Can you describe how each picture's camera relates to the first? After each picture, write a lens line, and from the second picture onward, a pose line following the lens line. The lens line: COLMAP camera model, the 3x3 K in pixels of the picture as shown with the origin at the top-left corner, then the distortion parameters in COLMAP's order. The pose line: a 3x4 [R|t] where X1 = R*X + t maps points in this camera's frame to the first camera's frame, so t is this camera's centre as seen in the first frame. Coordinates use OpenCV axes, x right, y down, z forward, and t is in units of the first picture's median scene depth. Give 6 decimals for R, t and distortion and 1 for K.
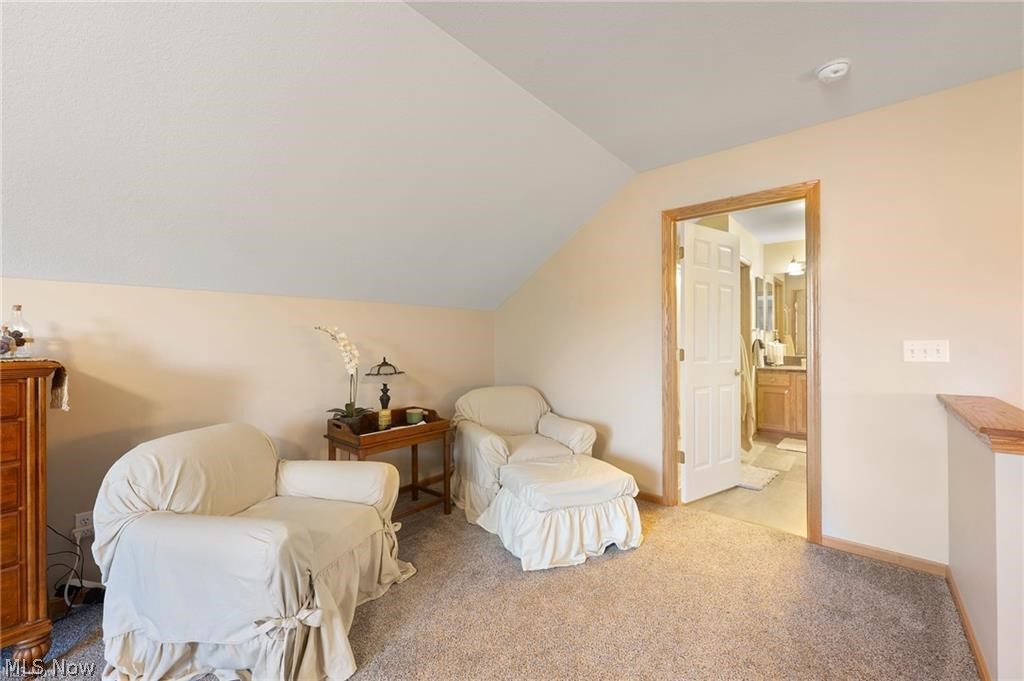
lens RADIAL K [[414.1, 0, 501.2], [0, 414.1, 337.8], [0, 0, 1]] dist [-0.000317, -0.000078]
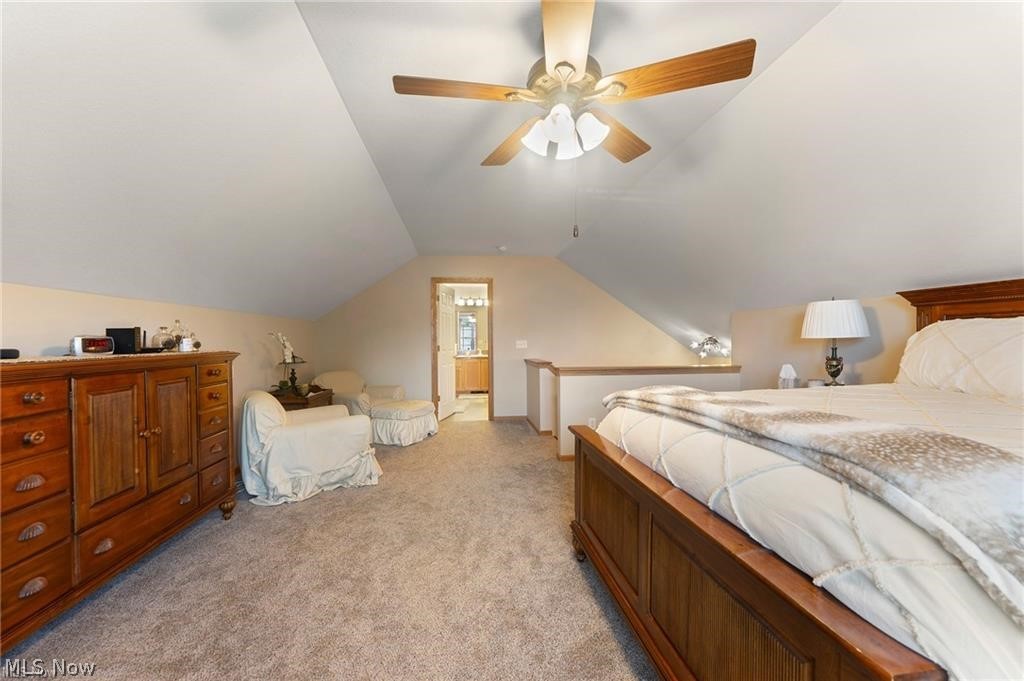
lens RADIAL K [[416.2, 0, 510.1], [0, 416.2, 342.8], [0, 0, 1]] dist [-0.000806, -0.000044]
pose [[0.666167, -0.006431, 0.745775, -1.097413], [0.001121, 0.999970, 0.007621, -0.000429], [-0.745802, -0.004241, 0.666155, -0.804038]]
